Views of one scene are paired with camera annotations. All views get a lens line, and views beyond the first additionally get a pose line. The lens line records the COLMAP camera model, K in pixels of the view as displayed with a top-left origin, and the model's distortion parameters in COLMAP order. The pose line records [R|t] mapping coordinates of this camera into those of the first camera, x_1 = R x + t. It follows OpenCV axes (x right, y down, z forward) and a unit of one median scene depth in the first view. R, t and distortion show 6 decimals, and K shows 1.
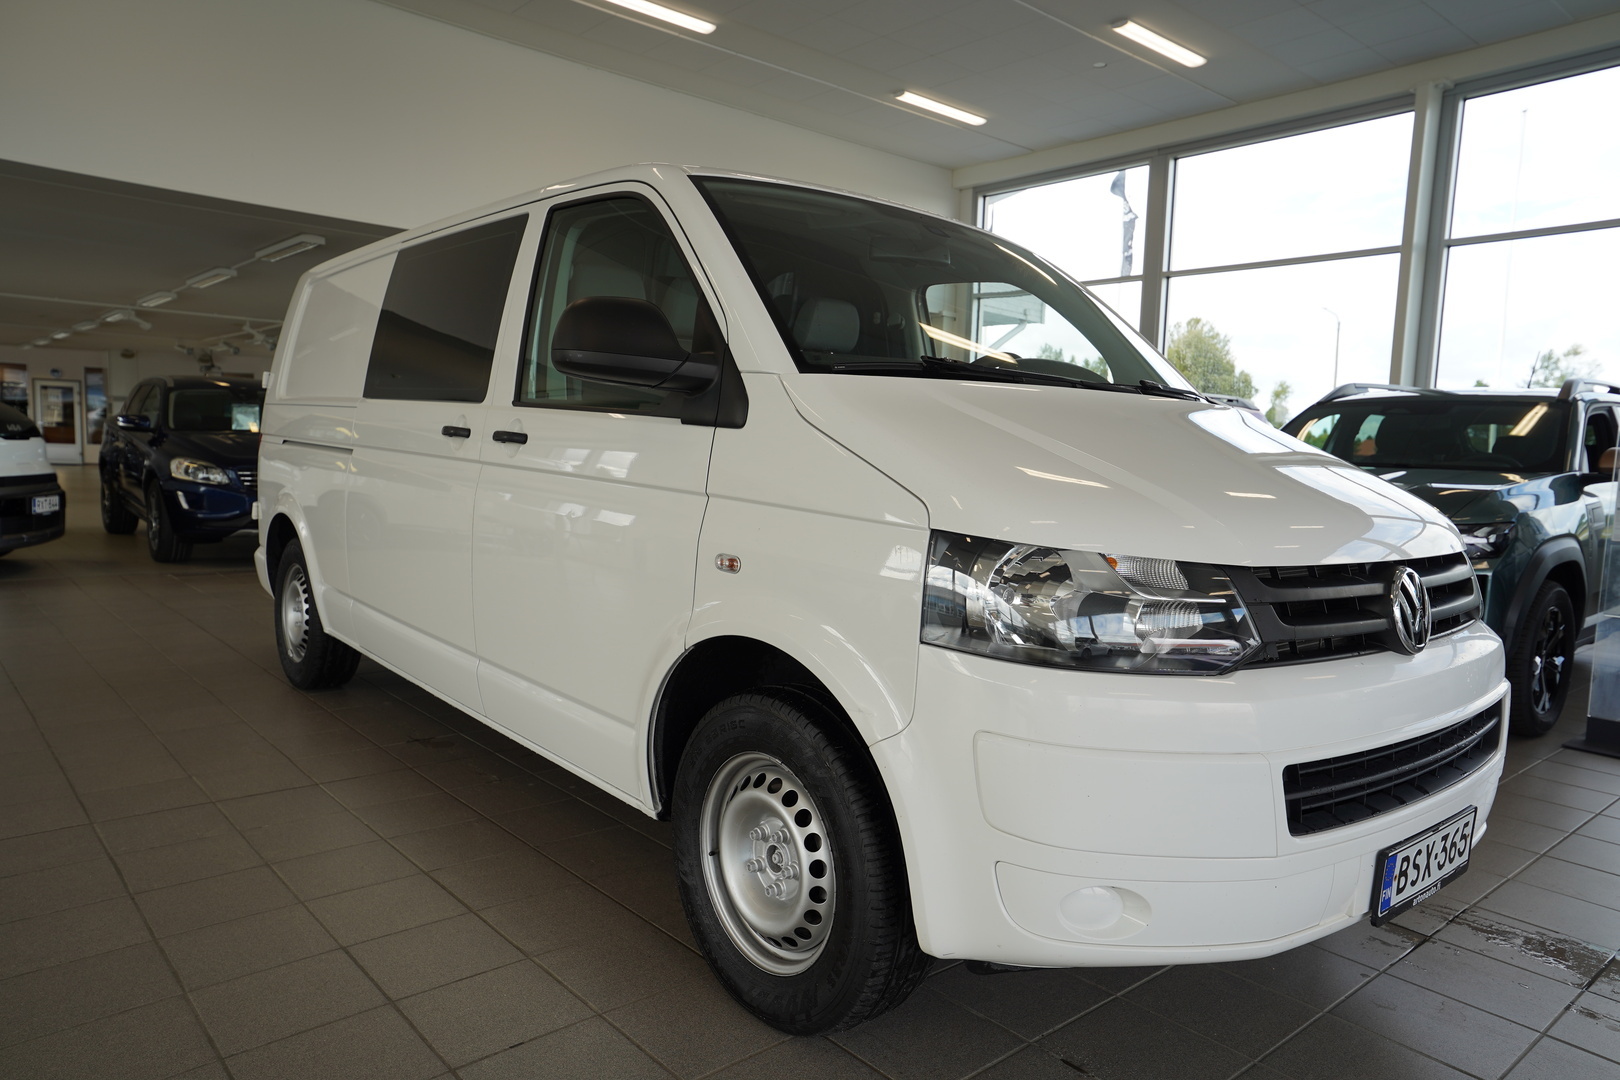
lens RADIAL K [[1042.6, 0, 813.9], [0, 1042.6, 531.8], [0, 0, 1]] dist [0.050738, -0.000817]
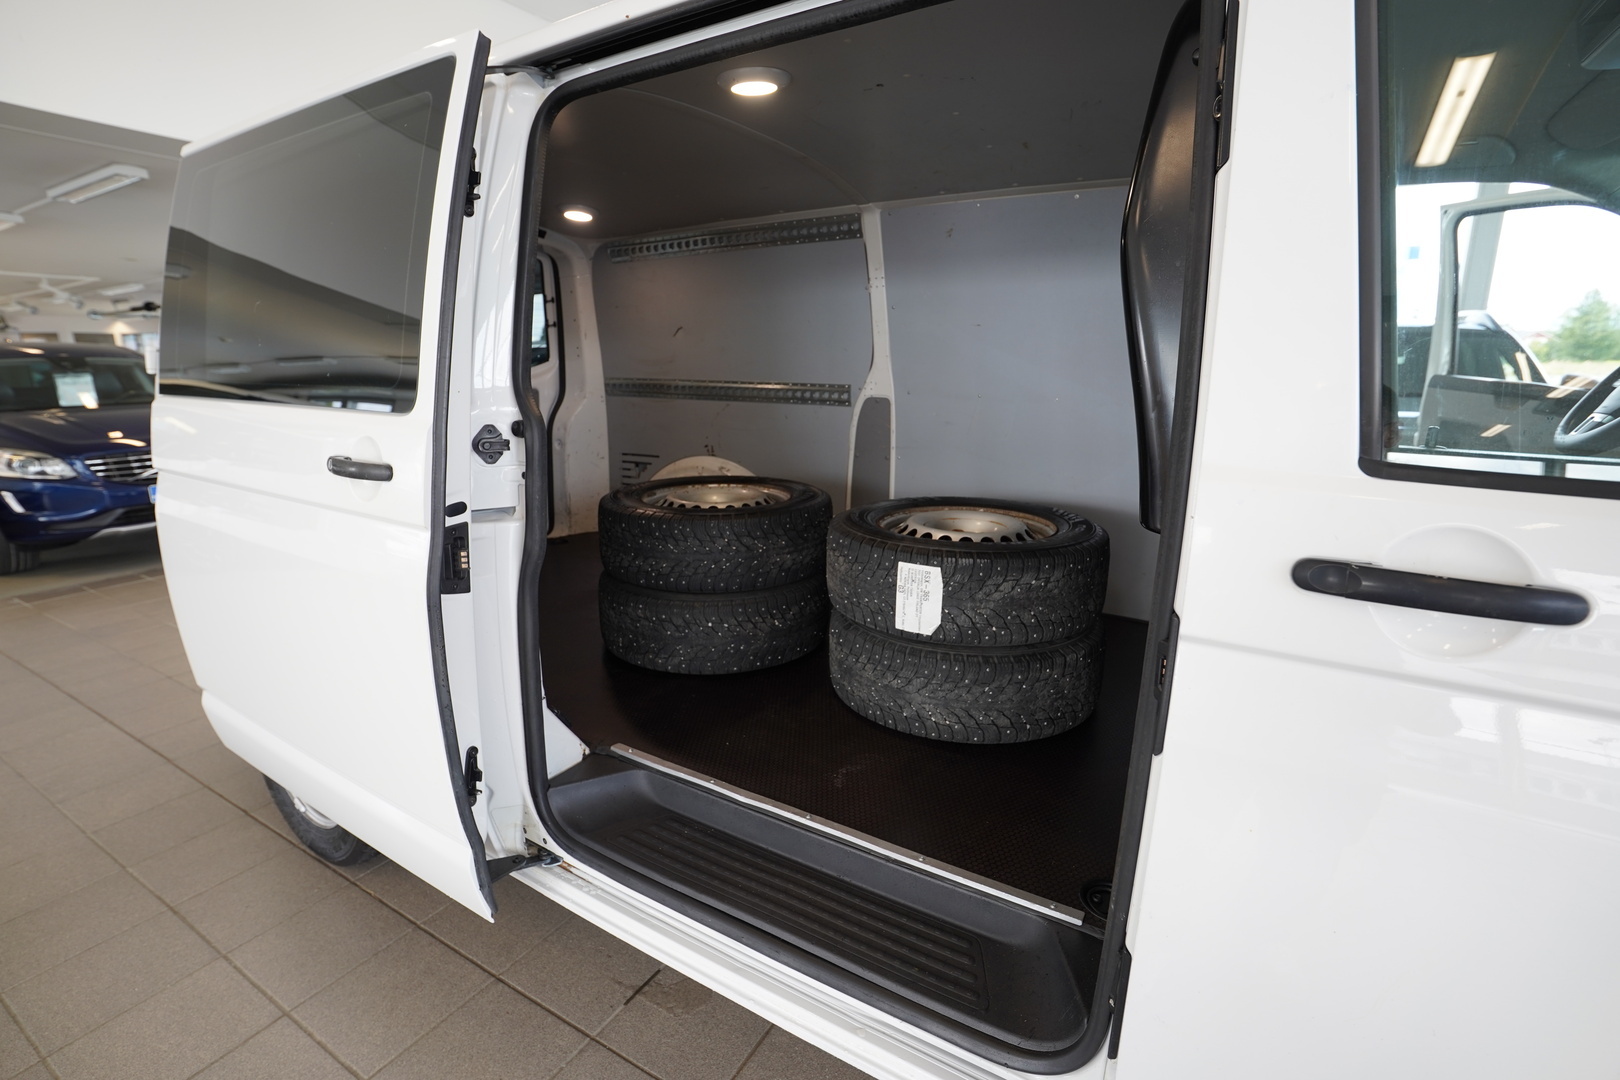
lens RADIAL K [[707.3, 0, 810.0], [0, 707.3, 540.0], [0, 0, 1]] dist [-0.001988, -0.000347]
pose [[0.948832, -0.109226, 0.296288, -0.171121], [0.062208, 0.984541, 0.163733, -0.050645], [-0.309592, -0.136923, 0.940960, 0.286833]]
